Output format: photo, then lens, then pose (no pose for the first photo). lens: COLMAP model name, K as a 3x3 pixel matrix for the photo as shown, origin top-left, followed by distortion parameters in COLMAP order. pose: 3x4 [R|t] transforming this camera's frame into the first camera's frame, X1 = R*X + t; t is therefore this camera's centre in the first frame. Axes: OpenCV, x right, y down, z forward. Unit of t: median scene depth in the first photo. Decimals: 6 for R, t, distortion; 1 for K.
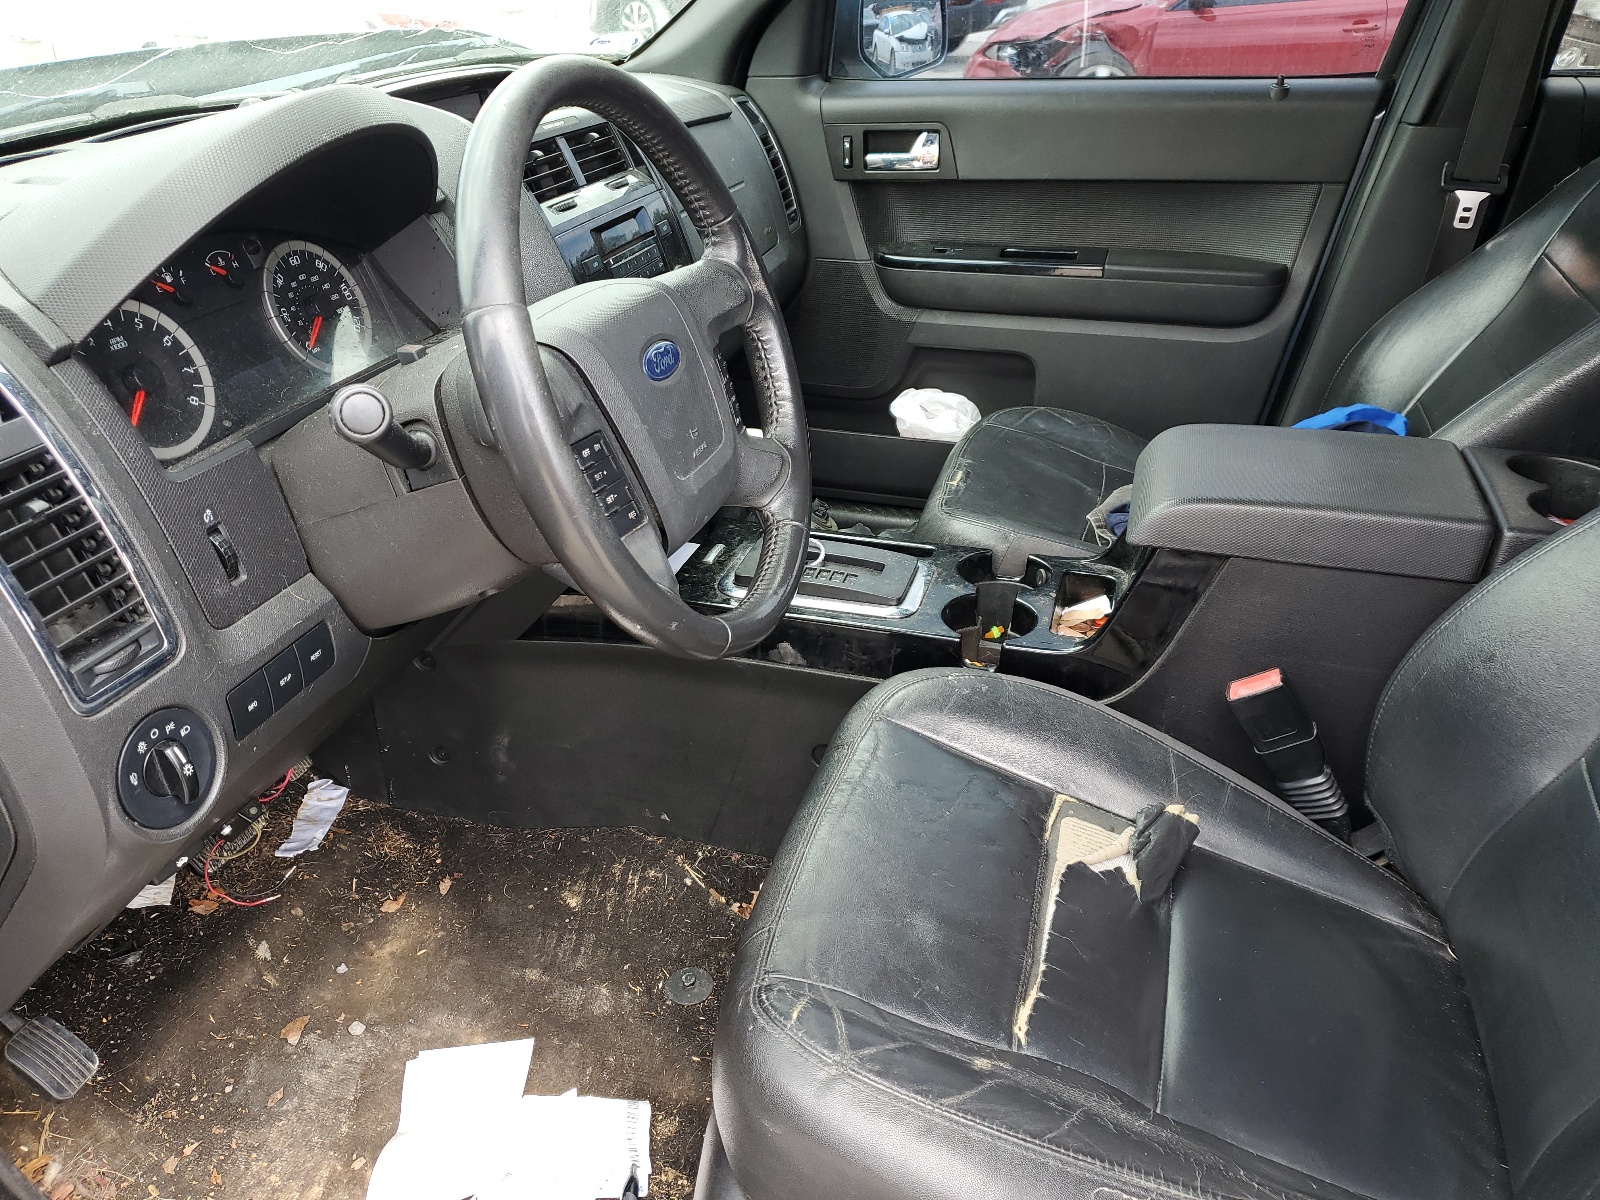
lens RADIAL K [[1200.9, 0, 800.0], [0, 1200.9, 600.0], [0, 0, 1]] dist [-0.000050, 0.002287]
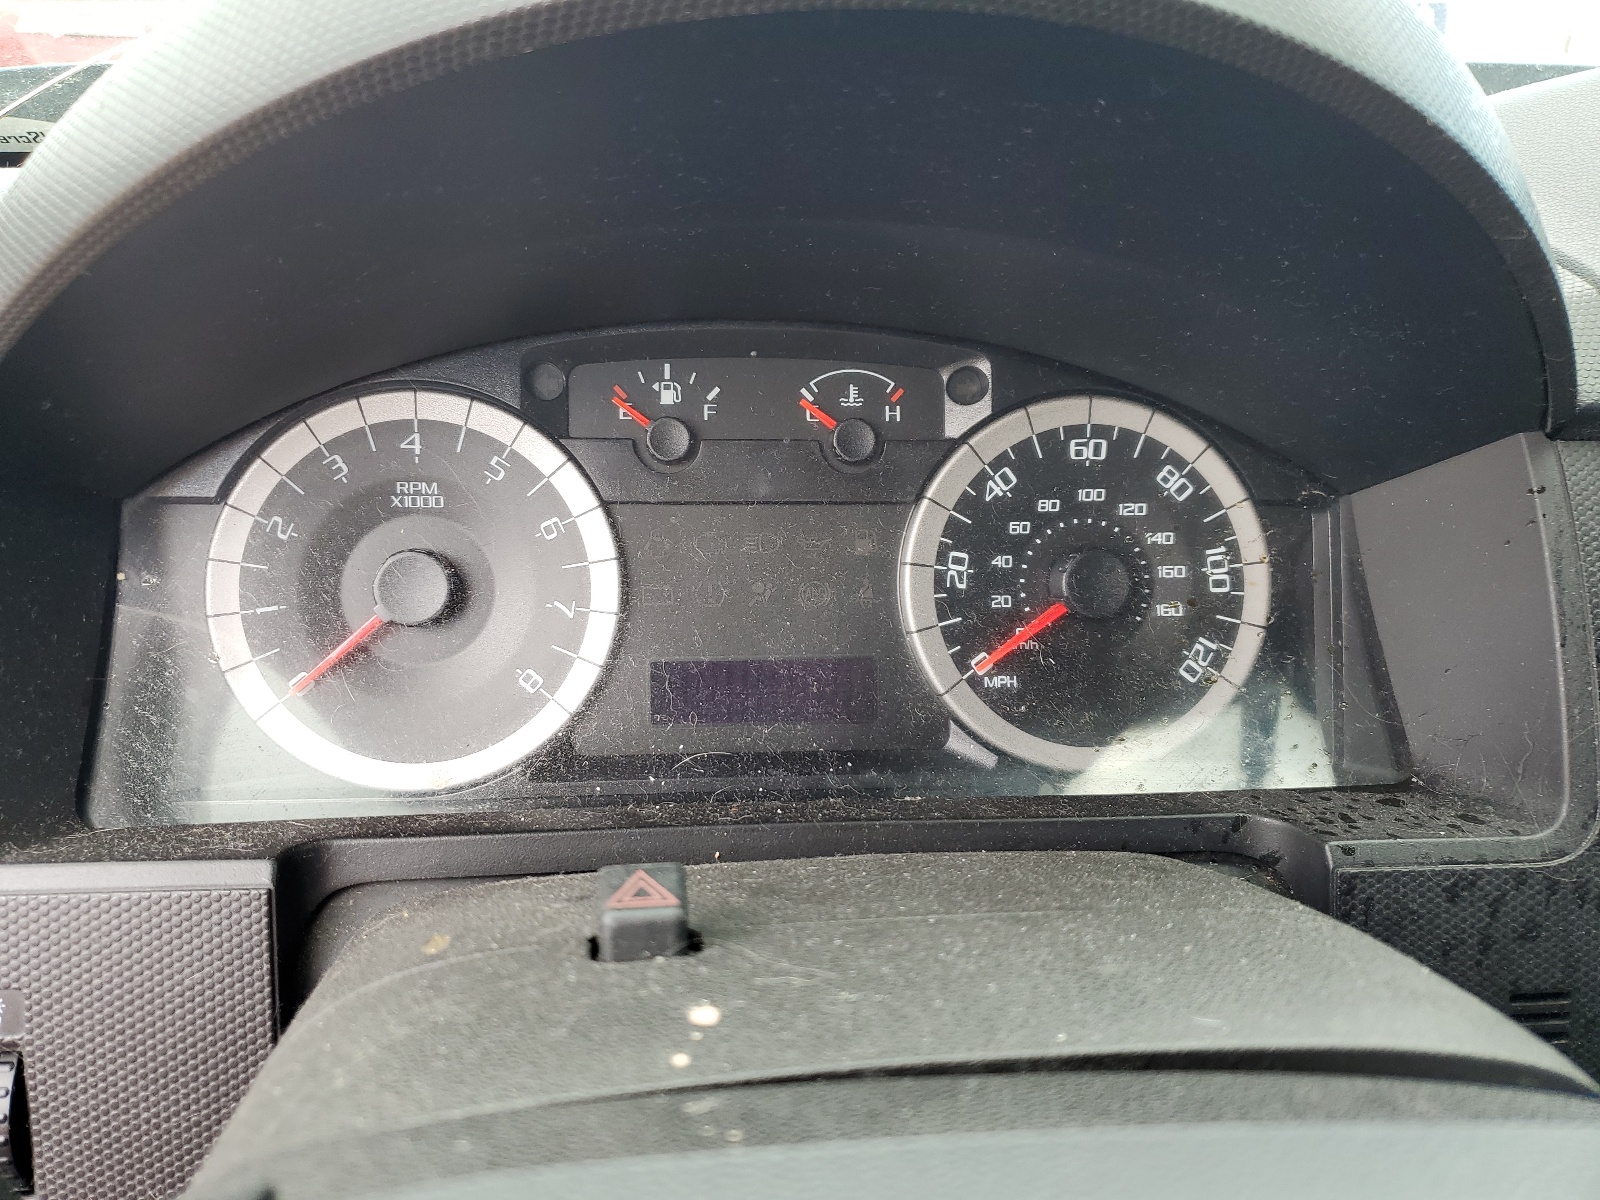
lens RADIAL K [[1200.9, 0, 800.0], [0, 1200.9, 600.0], [0, 0, 1]] dist [-0.000050, 0.002287]
pose [[0.392192, 0.427895, -0.814304, -0.132414], [-0.475714, 0.852006, 0.218590, -0.275084], [0.787326, 0.301646, 0.537706, 0.728307]]
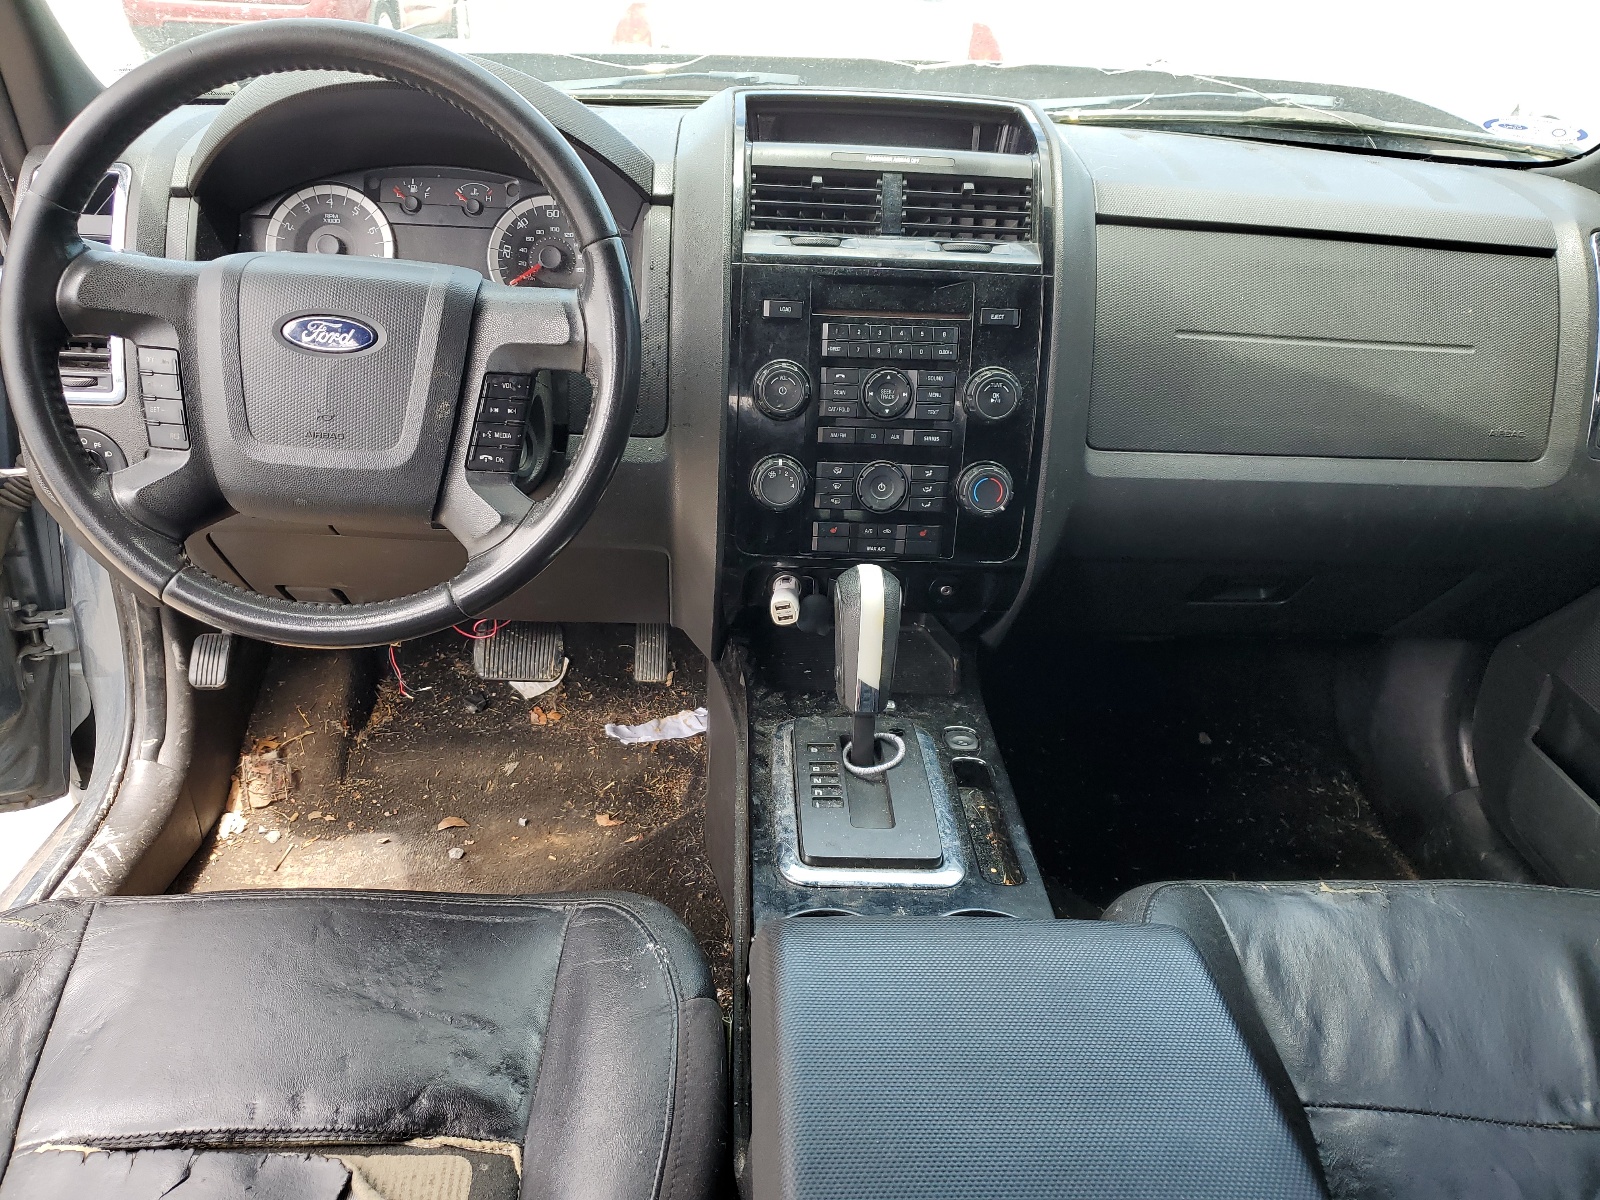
lens RADIAL K [[1200.9, 0, 800.0], [0, 1200.9, 600.0], [0, 0, 1]] dist [-0.000050, 0.002287]
pose [[0.327061, 0.450417, -0.830756, 0.718453], [-0.495719, 0.830215, 0.254963, -0.373082], [0.804546, 0.328432, 0.494811, 0.734518]]
